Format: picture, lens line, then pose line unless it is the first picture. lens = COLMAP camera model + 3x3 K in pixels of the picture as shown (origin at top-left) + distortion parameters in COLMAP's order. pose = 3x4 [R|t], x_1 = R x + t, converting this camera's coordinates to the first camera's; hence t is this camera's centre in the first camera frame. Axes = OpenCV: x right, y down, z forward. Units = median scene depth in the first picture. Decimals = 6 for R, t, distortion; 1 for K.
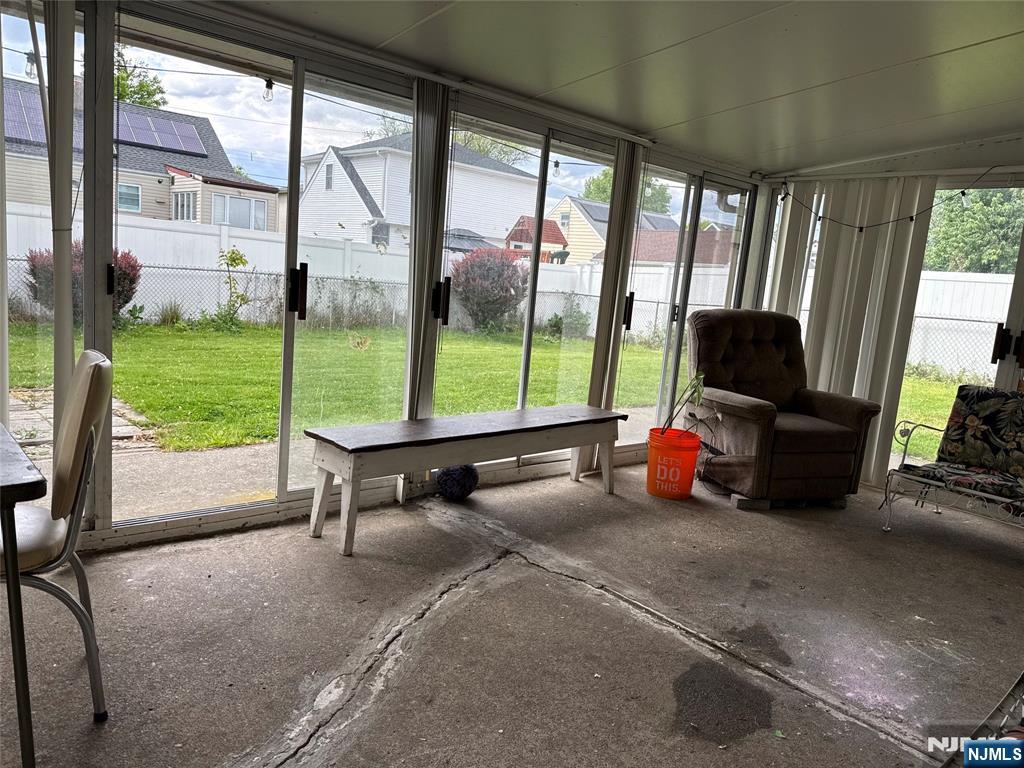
lens RADIAL K [[720.0, 0, 512.0], [0, 720.0, 384.0], [0, 0, 1]] dist [0.129958, -0.223750]
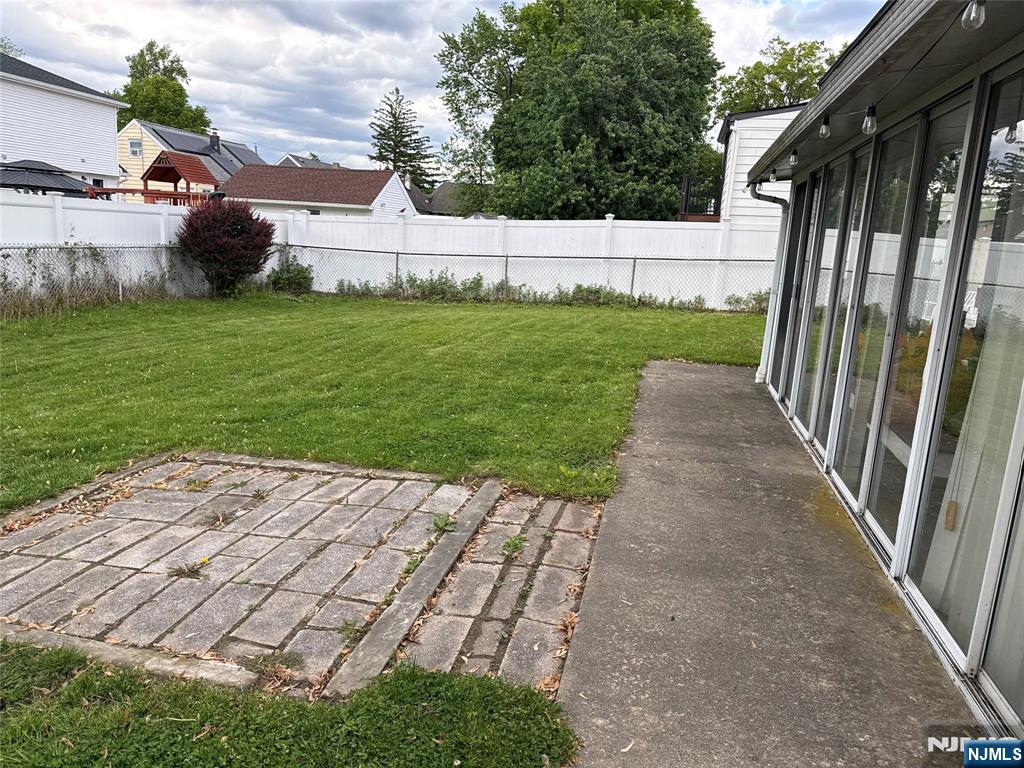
lens RADIAL K [[720.0, 0, 512.0], [0, 720.0, 384.0], [0, 0, 1]] dist [0.129958, -0.223750]
pose [[0.804967, -0.162230, 0.570710, -0.301062], [0.106607, 0.985785, 0.129855, -0.051328], [-0.583664, -0.043687, 0.810819, 0.098935]]
